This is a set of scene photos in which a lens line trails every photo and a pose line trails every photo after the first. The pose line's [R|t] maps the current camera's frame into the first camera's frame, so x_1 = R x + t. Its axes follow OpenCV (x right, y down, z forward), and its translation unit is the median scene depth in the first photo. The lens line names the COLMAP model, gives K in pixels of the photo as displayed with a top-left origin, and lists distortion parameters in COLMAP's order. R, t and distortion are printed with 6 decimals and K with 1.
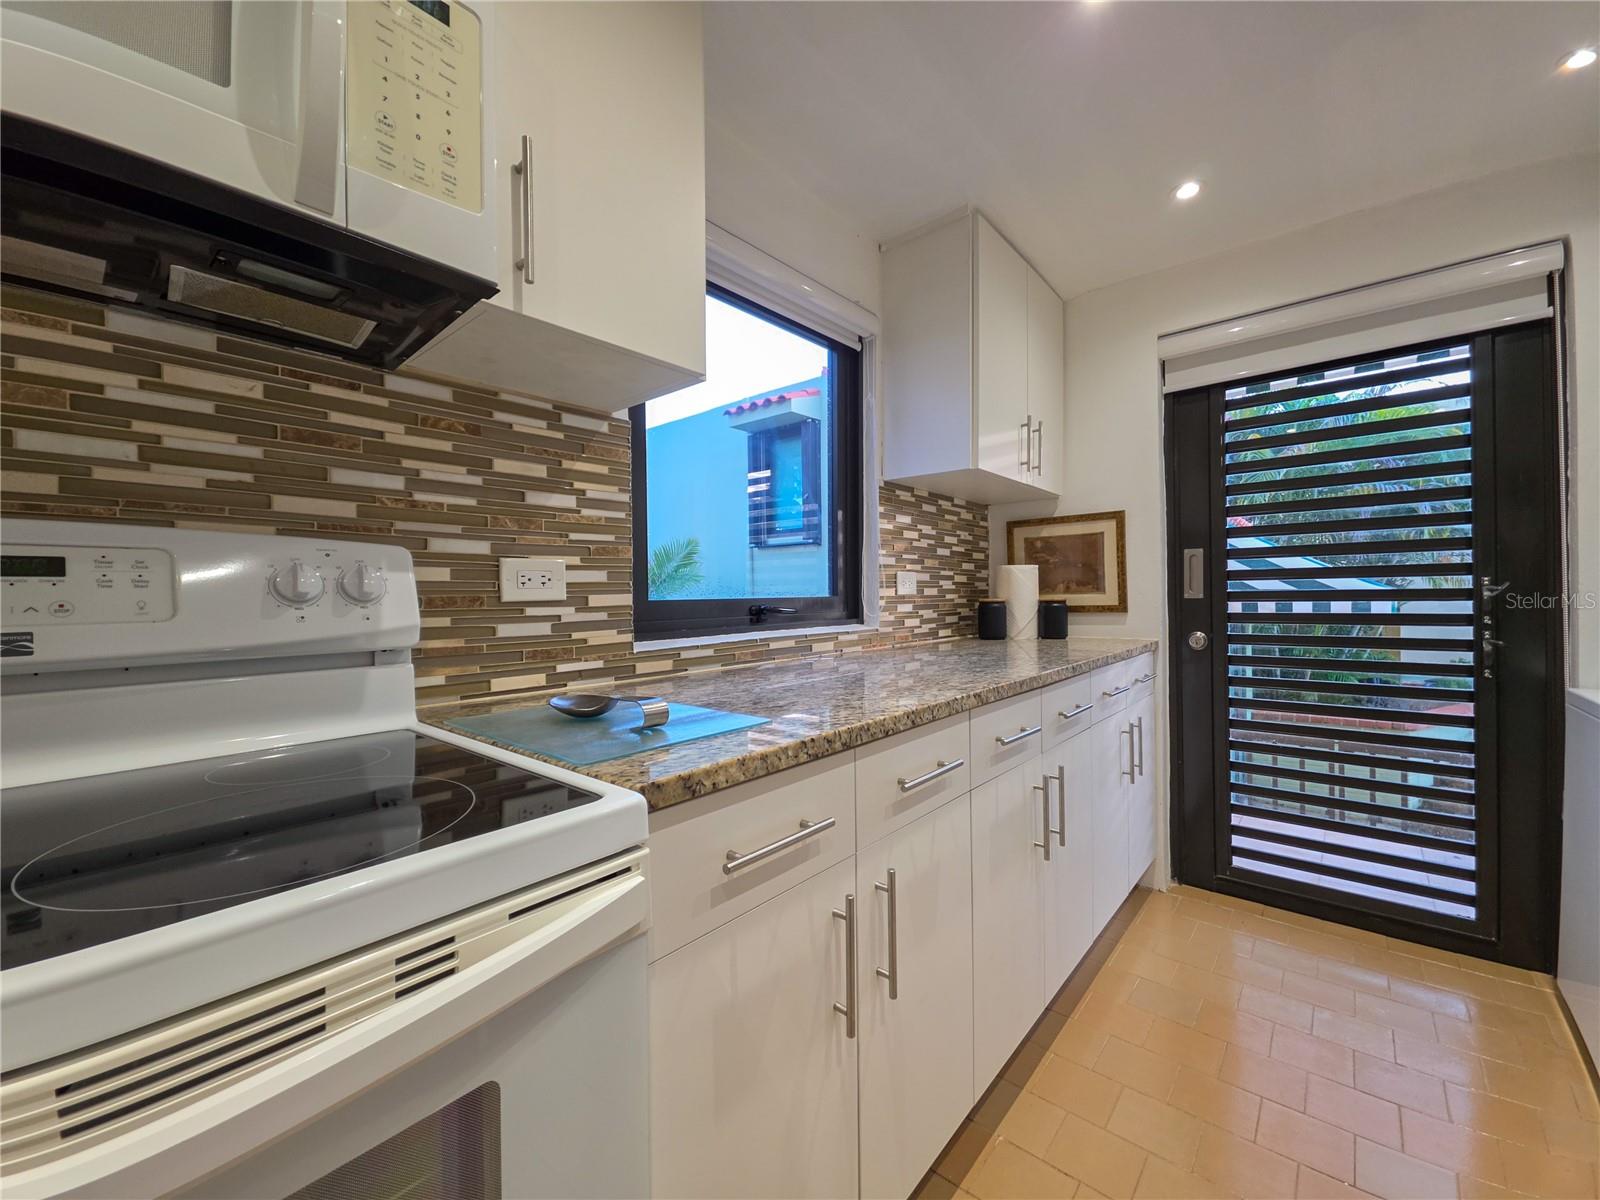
lens RADIAL K [[629.6, 0, 804.3], [0, 629.6, 596.7], [0, 0, 1]] dist [0.014413, -0.007362]
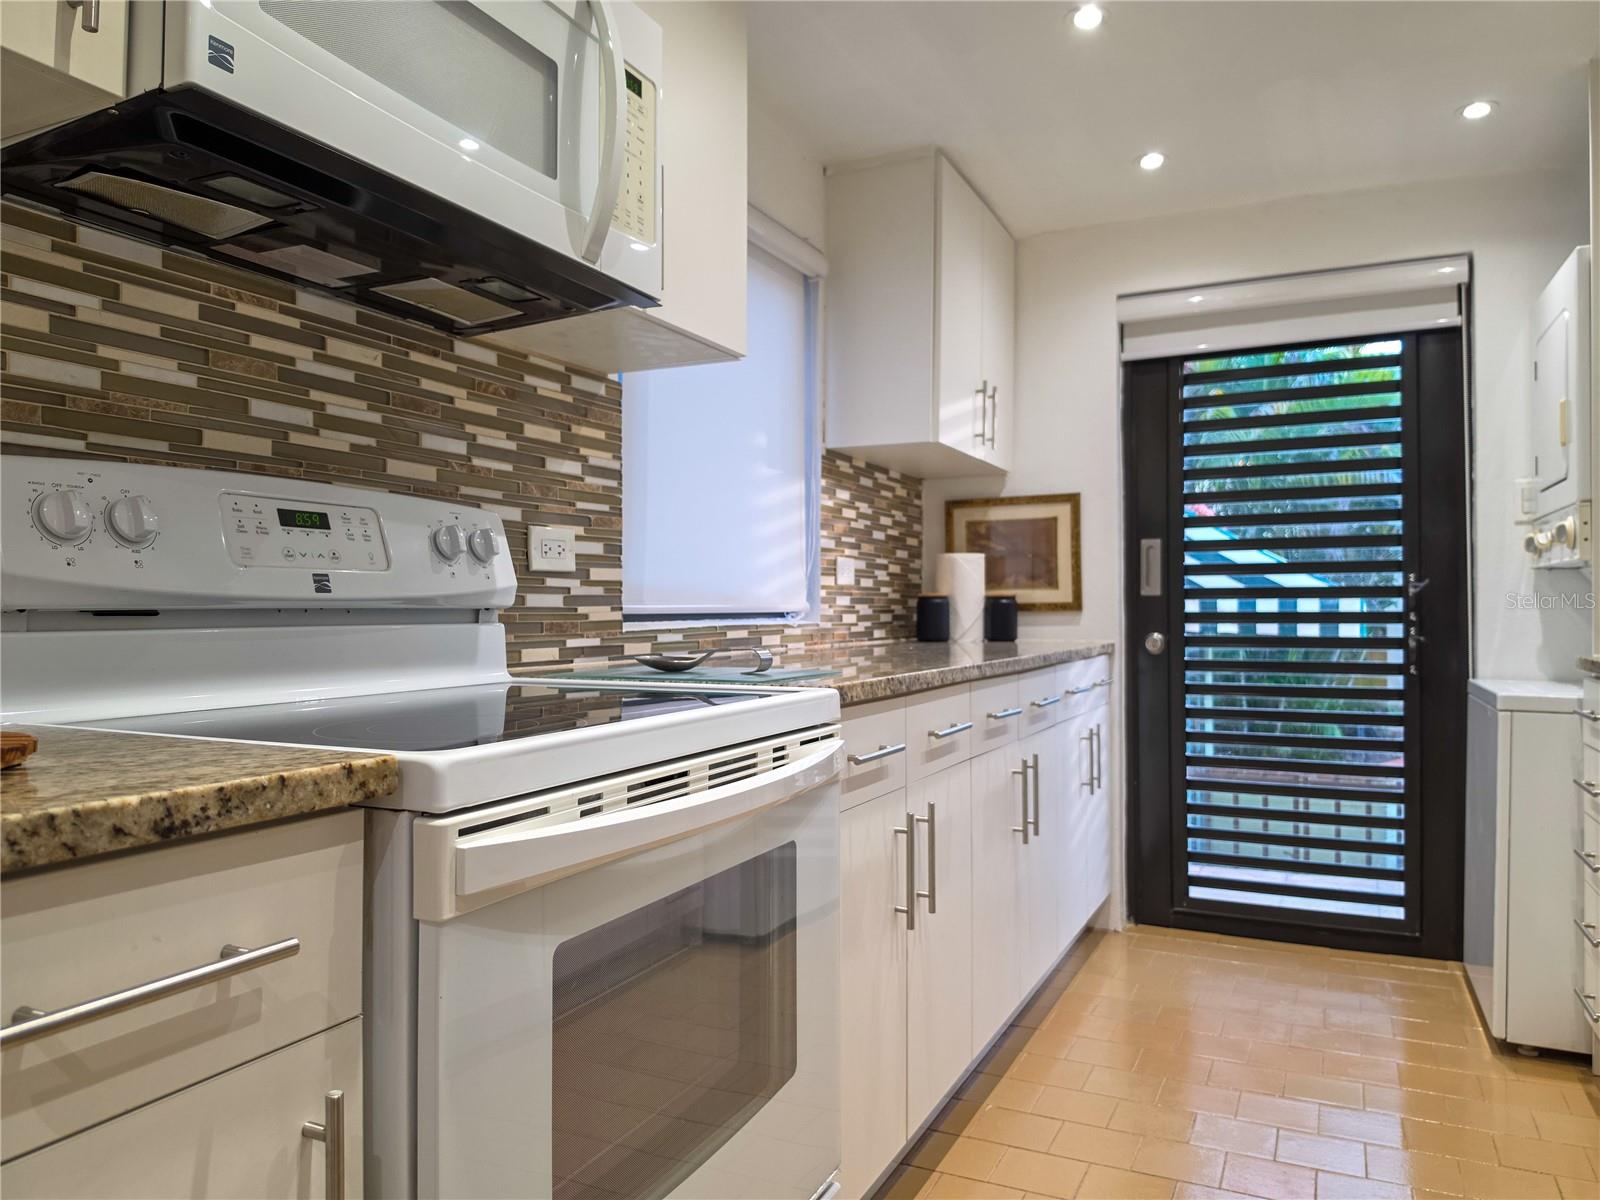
lens RADIAL K [[1104.2, 0, 796.5], [0, 1104.2, 600.1], [0, 0, 1]] dist [0.103518, -0.172442]
pose [[0.967399, 0.013876, 0.252877, -0.306624], [-0.010580, 0.999840, -0.014389, 0.044010], [-0.253036, 0.011245, 0.967392, -0.453647]]
